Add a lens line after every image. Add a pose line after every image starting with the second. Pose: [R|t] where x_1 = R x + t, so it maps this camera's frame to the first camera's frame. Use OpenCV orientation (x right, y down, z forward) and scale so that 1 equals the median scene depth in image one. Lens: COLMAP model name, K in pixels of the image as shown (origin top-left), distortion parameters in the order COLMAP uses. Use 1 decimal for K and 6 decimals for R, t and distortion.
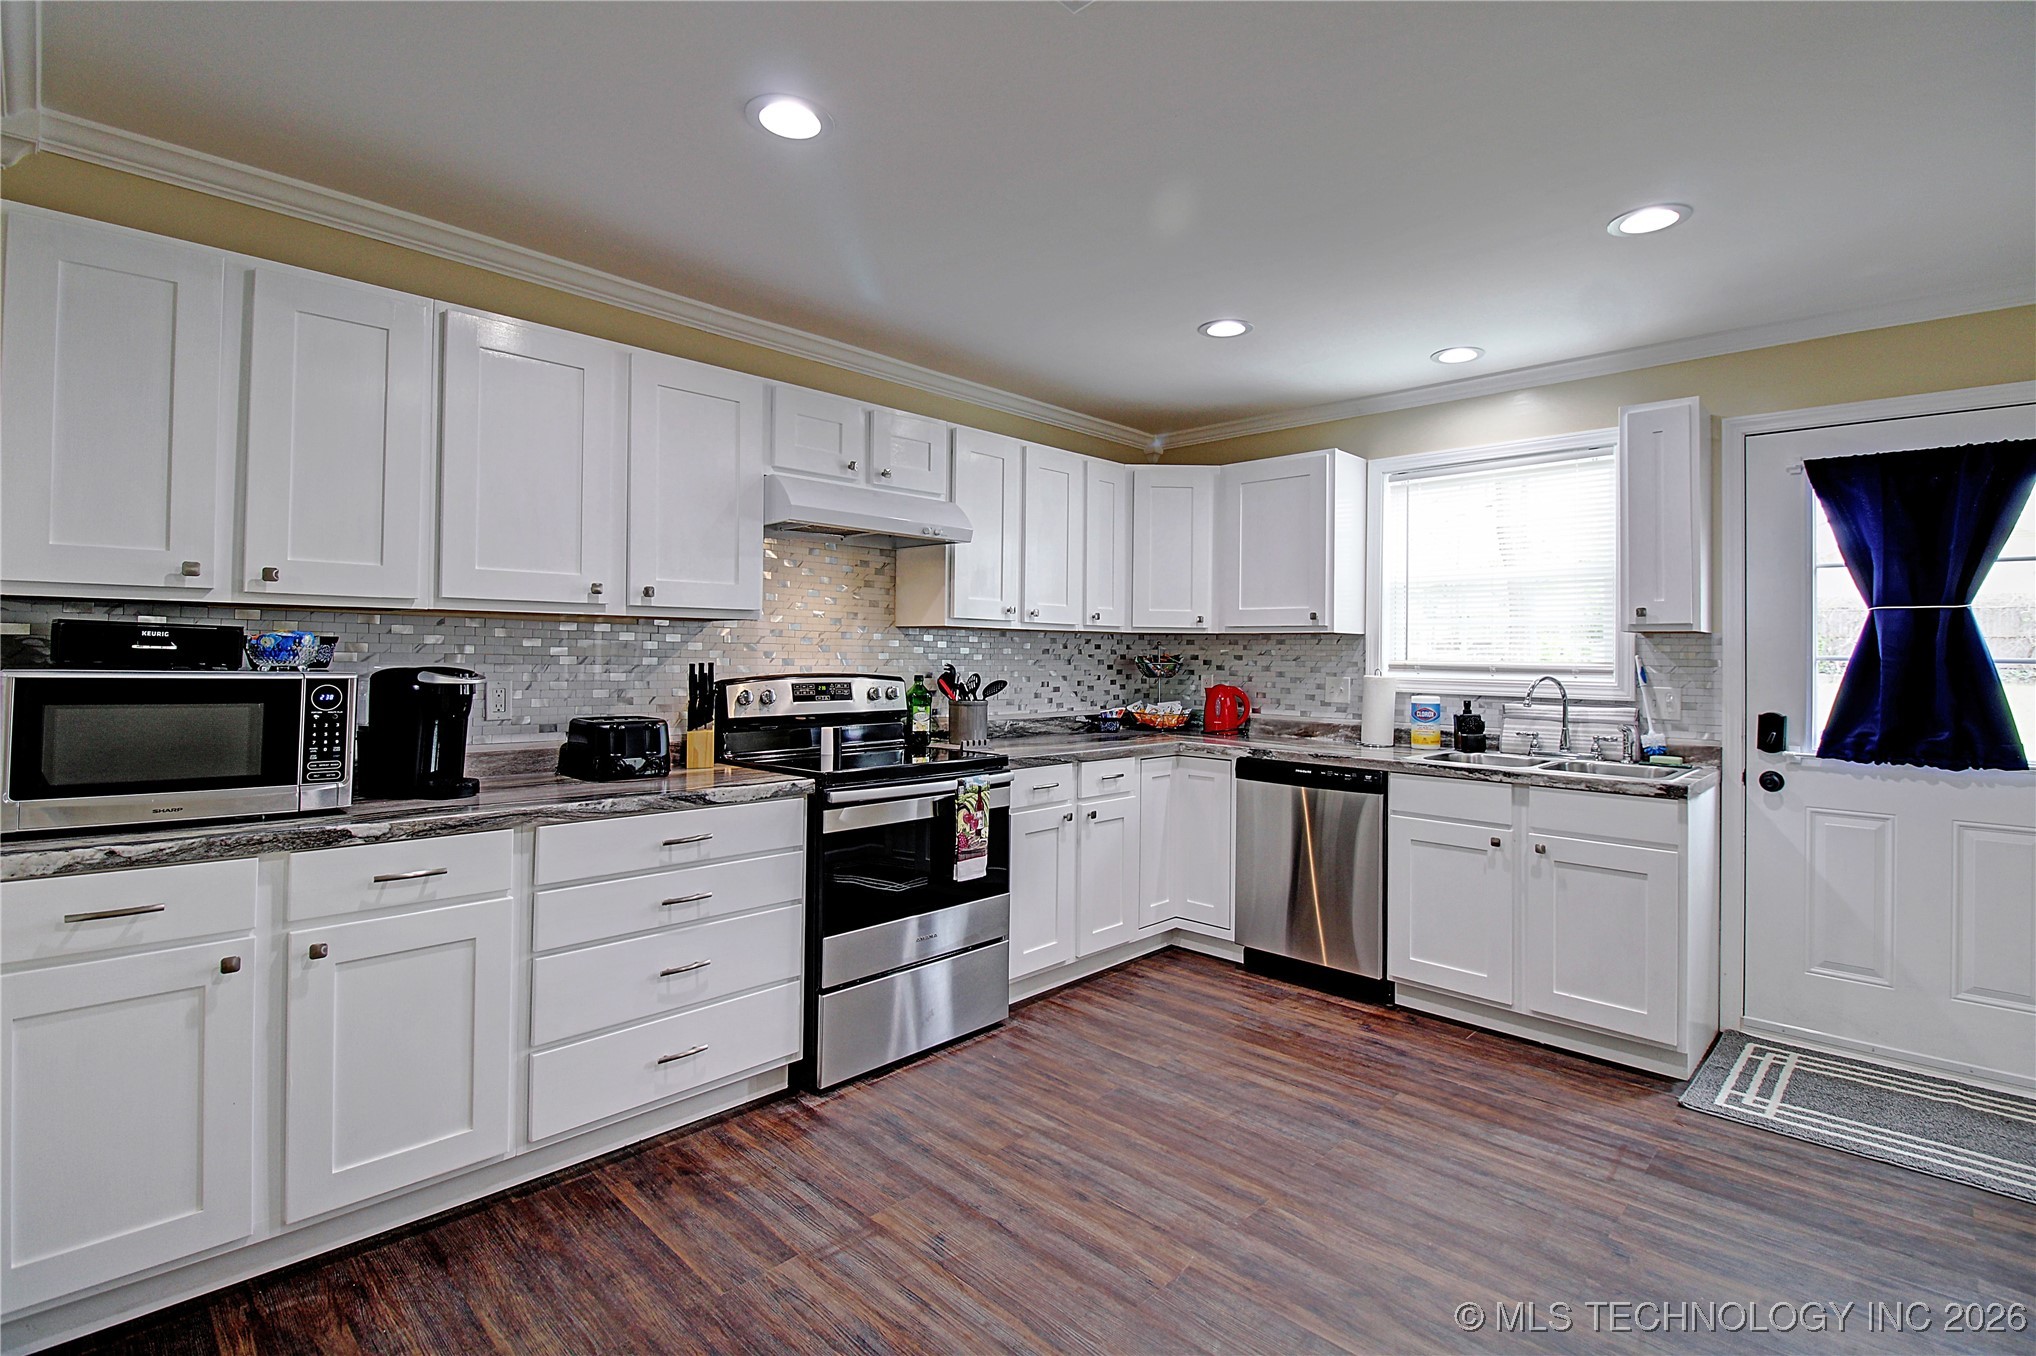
lens RADIAL K [[950.2, 0, 1026.9], [0, 950.2, 638.3], [0, 0, 1]] dist [0.002567, -0.014914]
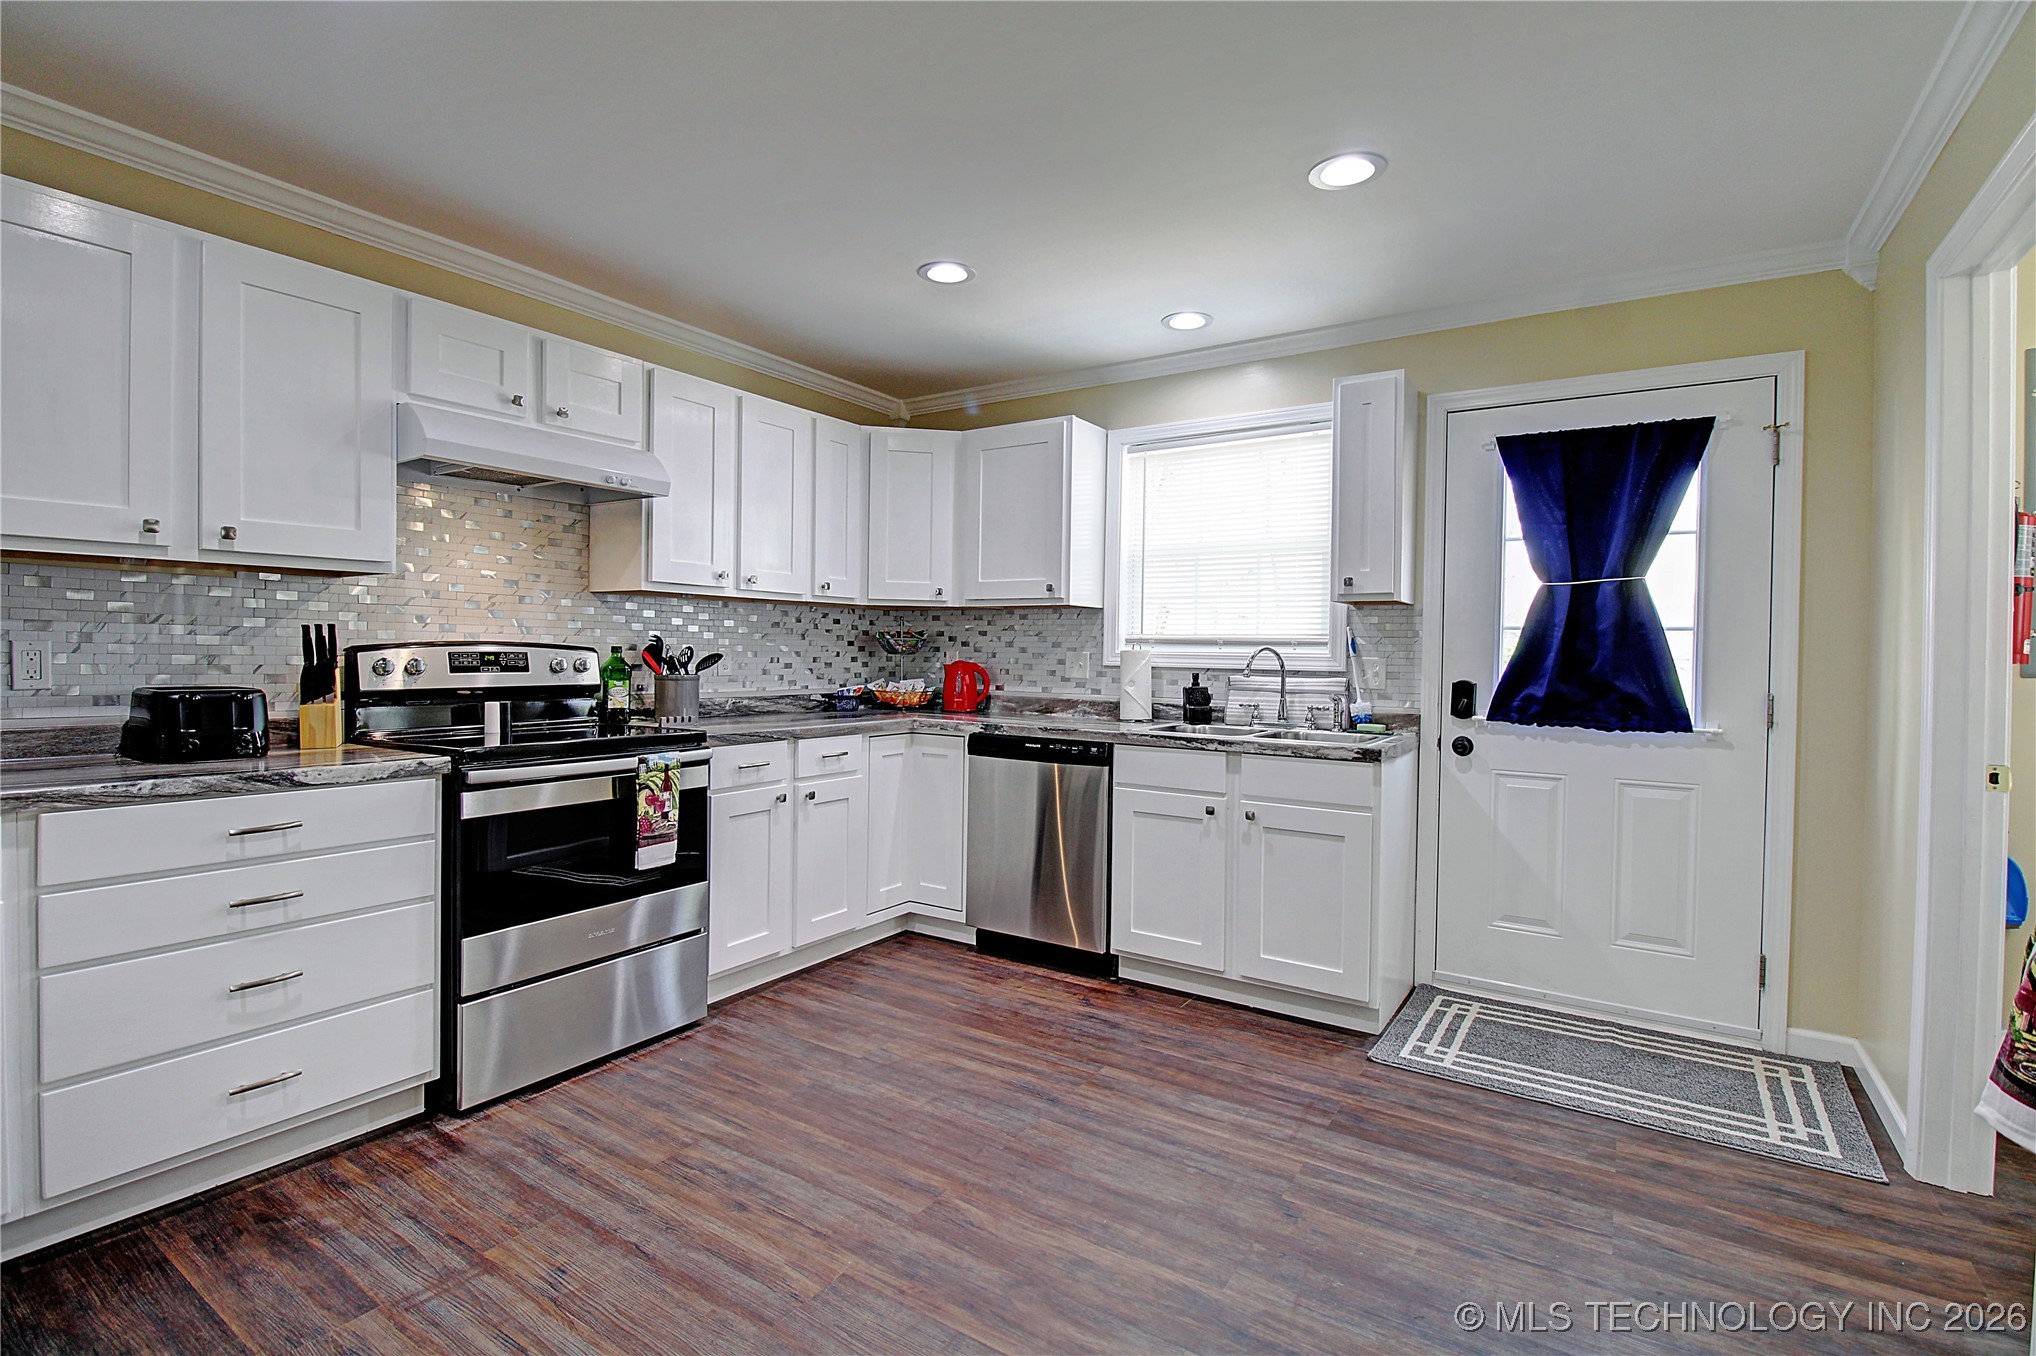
lens RADIAL K [[953.3, 0, 999.9], [0, 953.3, 661.8], [0, 0, 1]] dist [0.000179, -0.014388]
pose [[0.984252, -0.000156, 0.176771, 0.116561], [-0.005158, 0.999549, 0.029598, 0.035082], [-0.176696, -0.030043, 0.983807, 0.068345]]
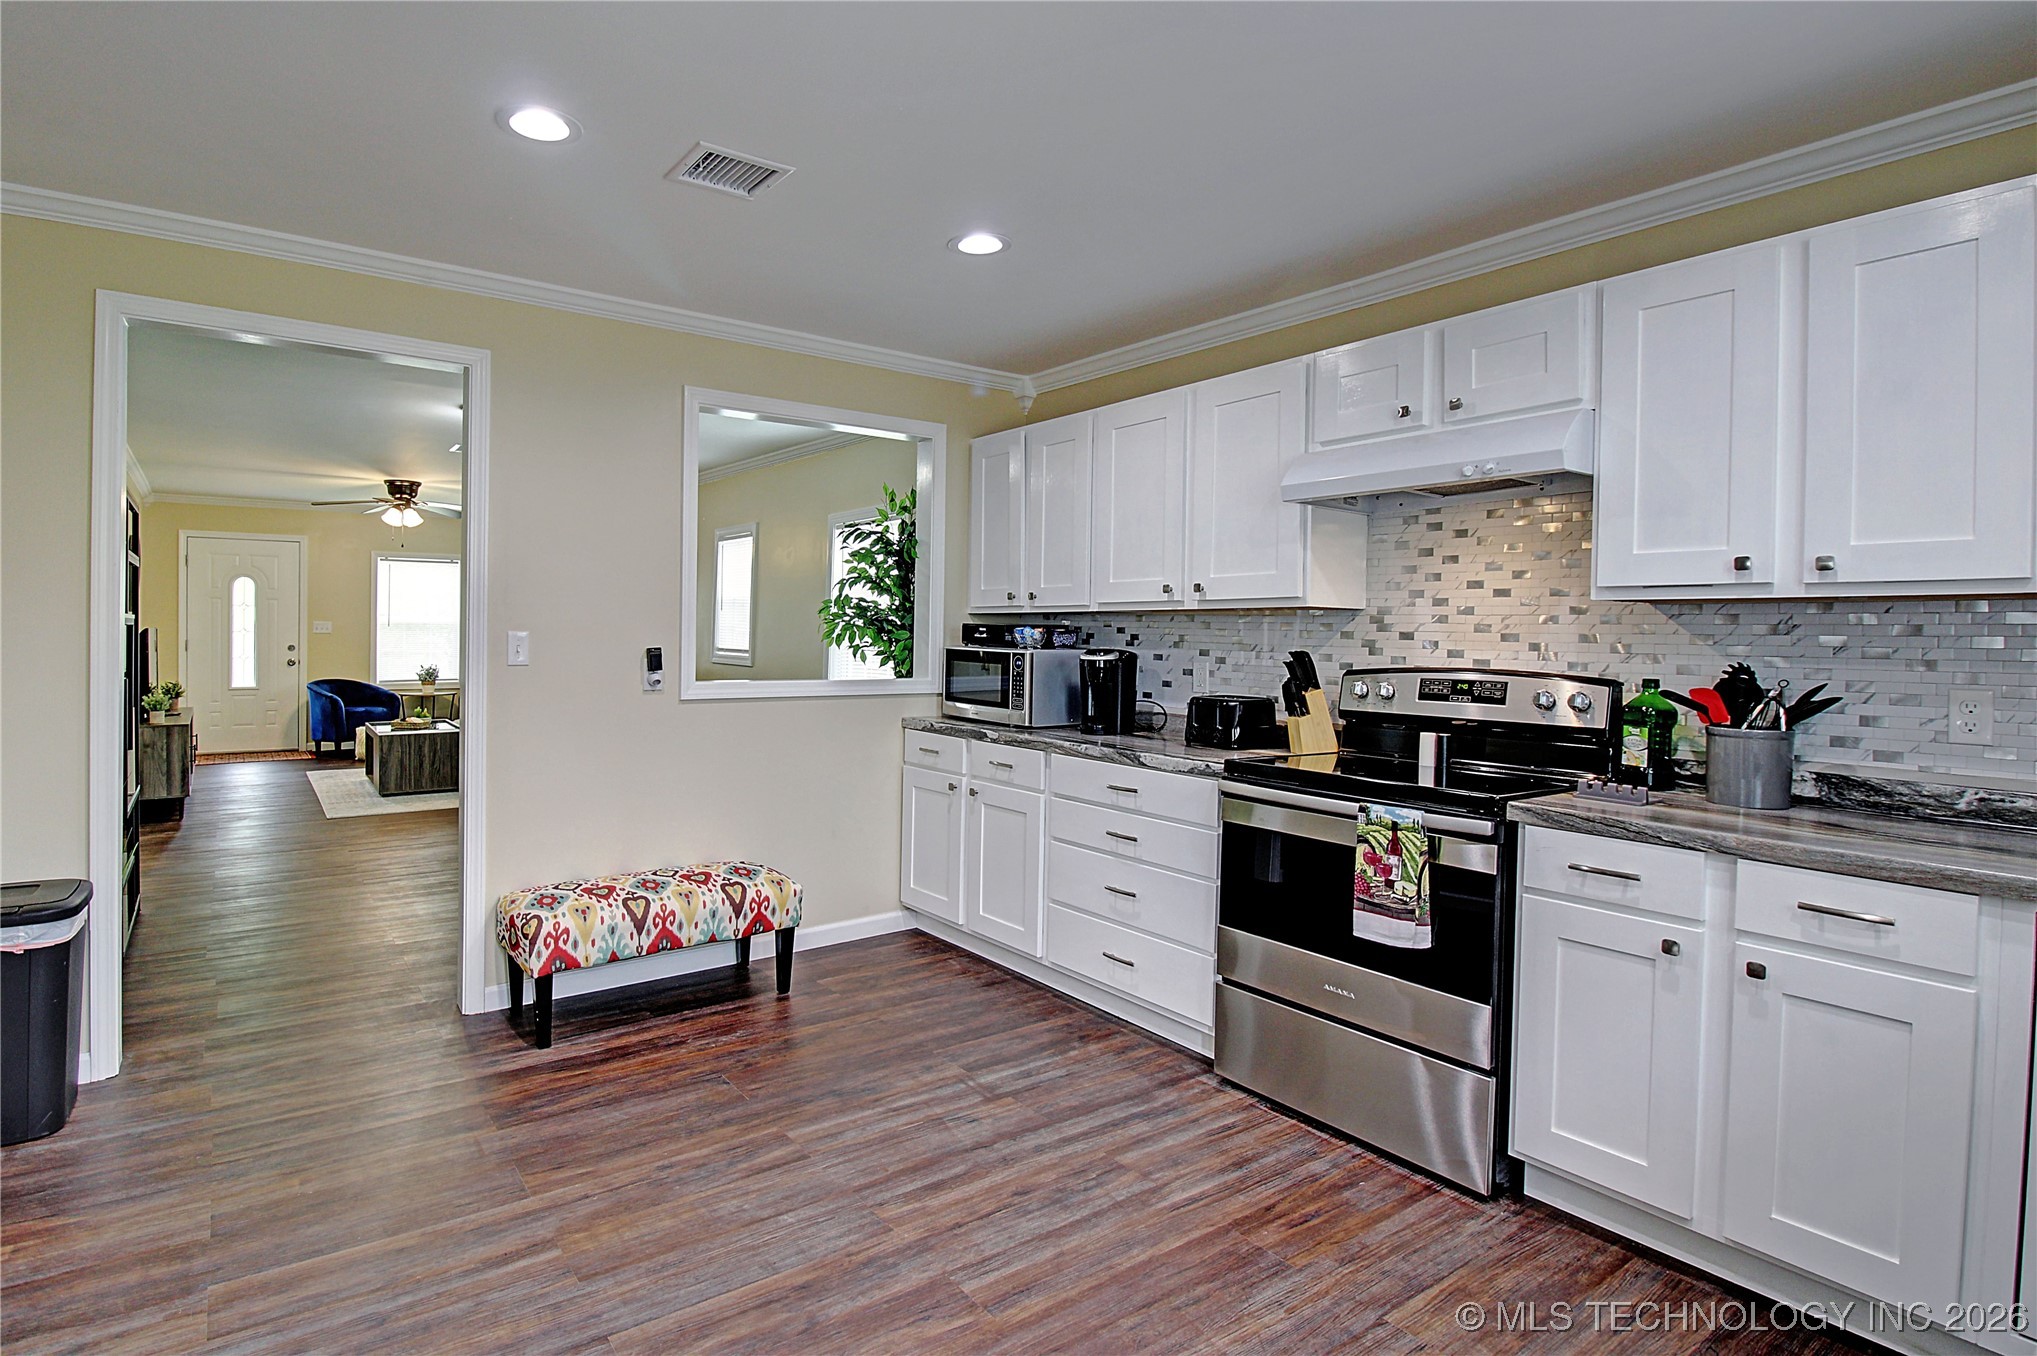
lens RADIAL K [[1019.4, 0, 904.5], [0, 1019.4, 649.5], [0, 0, 1]] dist [0.000370, -0.010453]
pose [[-0.222512, -0.000001, -0.974930, 0.914198], [-0.000913, 1.000000, 0.000207, 0.027405], [0.974930, 0.000936, -0.222512, 0.927171]]
